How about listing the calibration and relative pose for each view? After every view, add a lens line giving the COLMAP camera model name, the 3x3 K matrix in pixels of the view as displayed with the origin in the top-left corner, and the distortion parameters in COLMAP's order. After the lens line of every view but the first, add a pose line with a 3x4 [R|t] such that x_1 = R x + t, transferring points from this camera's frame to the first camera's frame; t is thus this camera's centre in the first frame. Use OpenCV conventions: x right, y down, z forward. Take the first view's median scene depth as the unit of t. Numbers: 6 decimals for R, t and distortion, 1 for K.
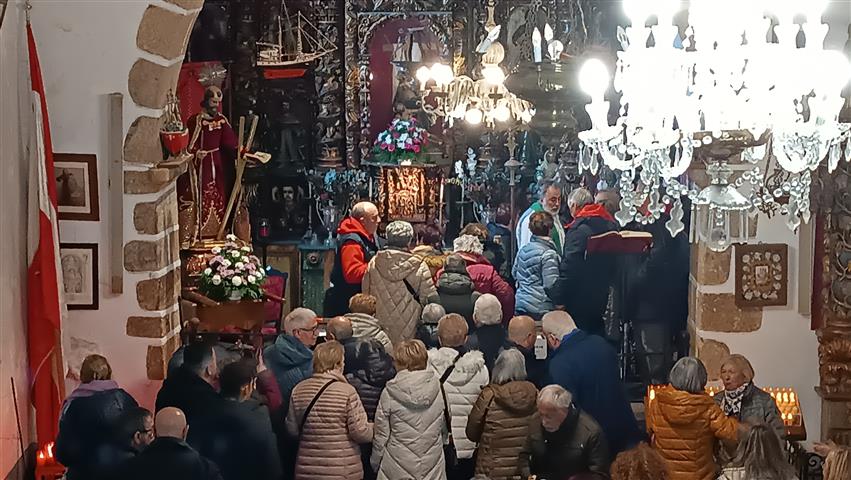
lens RADIAL K [[1782.4, 0, 425.5], [0, 1782.4, 240.0], [0, 0, 1]] dist [0.281018, -1.850762]
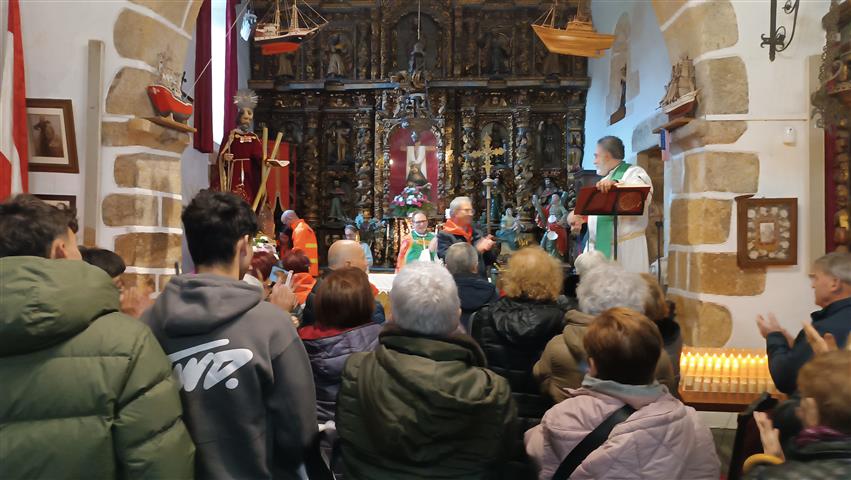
lens RADIAL K [[604.3, 0, 425.5], [0, 604.3, 240.0], [0, 0, 1]] dist [0.042176, -0.042711]
pose [[0.999507, 0.012548, -0.028789, 0.017708], [-0.017024, 0.986820, -0.160925, 0.069752], [0.026390, 0.161336, 0.986547, 0.619048]]
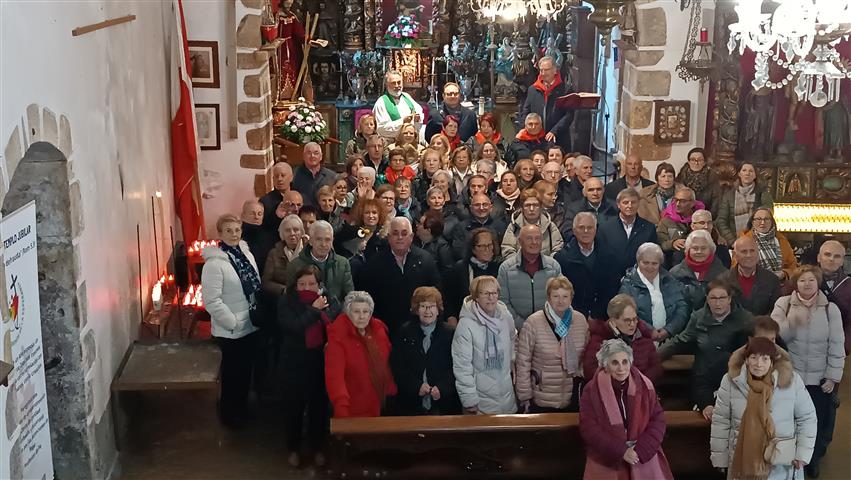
lens RADIAL K [[1211.0, 0, 425.5], [0, 1211.0, 240.0], [0, 0, 1]] dist [0.166095, -0.566057]
pose [[0.998166, -0.014308, 0.058813, -0.069235], [0.007437, 0.993289, 0.115419, -0.001123], [-0.060069, -0.114770, 0.991574, 0.003562]]
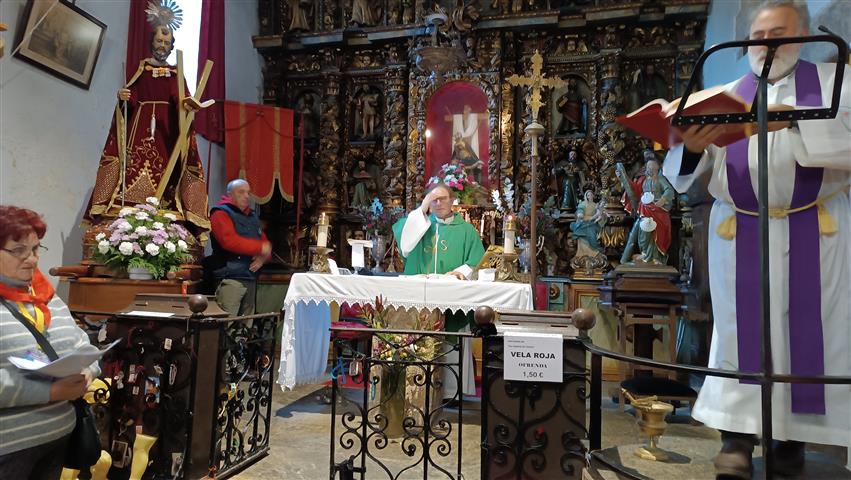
lens RADIAL K [[604.3, 0, 425.5], [0, 604.3, 240.0], [0, 0, 1]] dist [0.042176, -0.042711]
pose [[0.977251, 0.012483, -0.211716, 0.062428], [-0.052109, 0.981798, -0.182639, 0.057639], [0.205583, 0.189516, 0.960114, 0.786765]]
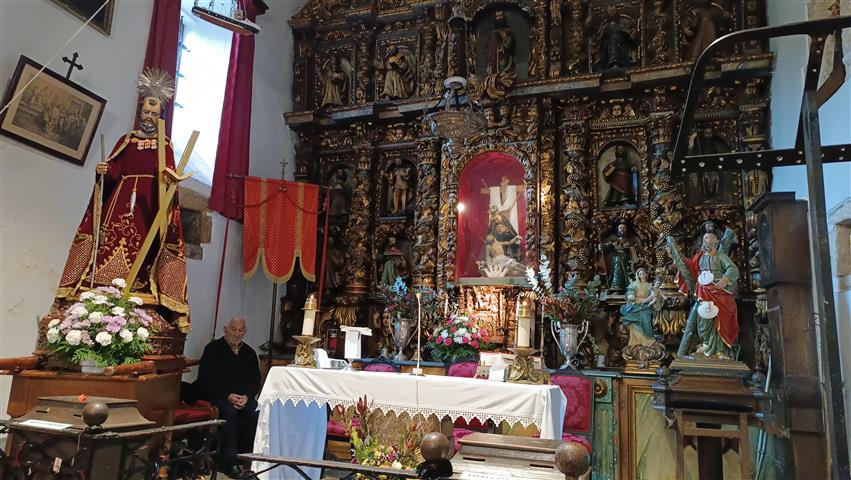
lens RADIAL K [[604.3, 0, 425.5], [0, 604.3, 240.0], [0, 0, 1]] dist [0.042176, -0.042711]
pose [[0.945667, -0.022647, -0.324347, 0.080471], [-0.079472, 0.951212, -0.298128, 0.044199], [0.315274, 0.307706, 0.897730, 0.832823]]
